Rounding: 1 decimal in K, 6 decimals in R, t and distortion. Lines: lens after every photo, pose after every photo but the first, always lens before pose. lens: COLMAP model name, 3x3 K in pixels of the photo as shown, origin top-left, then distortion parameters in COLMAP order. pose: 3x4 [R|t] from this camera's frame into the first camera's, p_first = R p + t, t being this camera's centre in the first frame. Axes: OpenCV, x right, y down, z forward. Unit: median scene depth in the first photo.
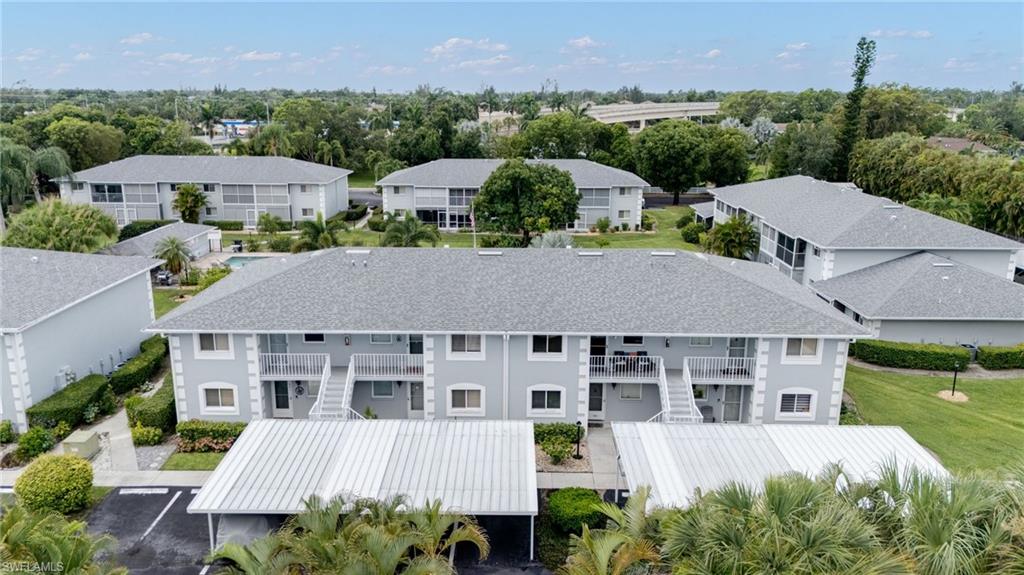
lens RADIAL K [[810.8, 0, 512.0], [0, 810.8, 287.5], [0, 0, 1]] dist [0.004640, 0.003700]
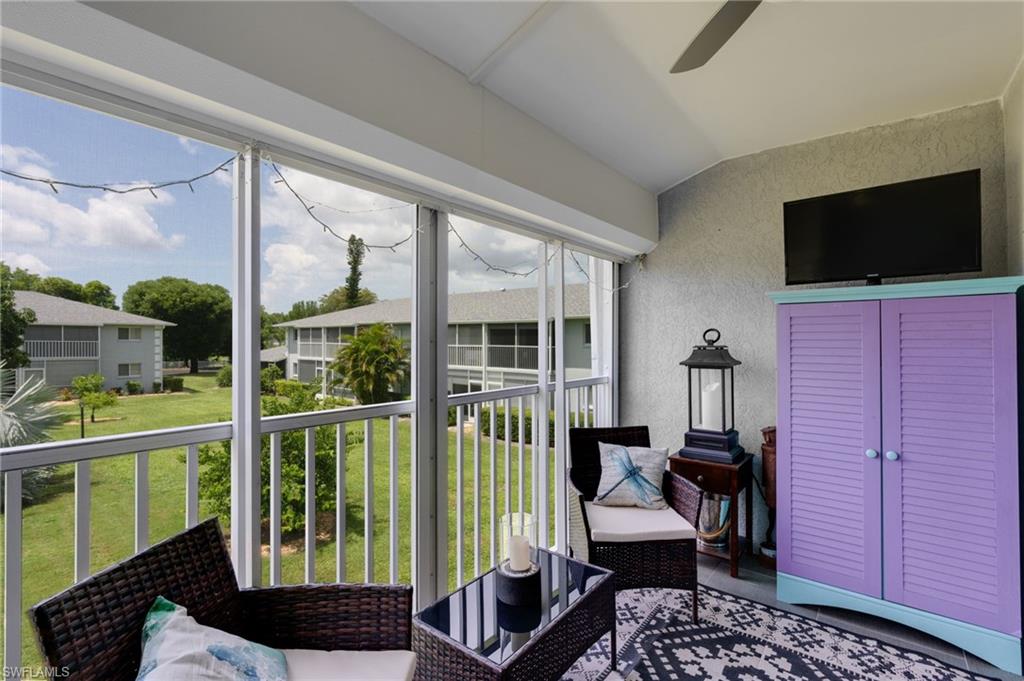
lens RADIAL K [[458.0, 0, 512.0], [0, 458.0, 340.5], [0, 0, 1]] dist [-0.000599, -0.000007]
pose [[0.621824, -0.003859, 0.783148, 0.044335], [0.192652, 0.970013, -0.148187, -0.001930], [-0.759092, 0.243021, 0.603921, 0.551489]]
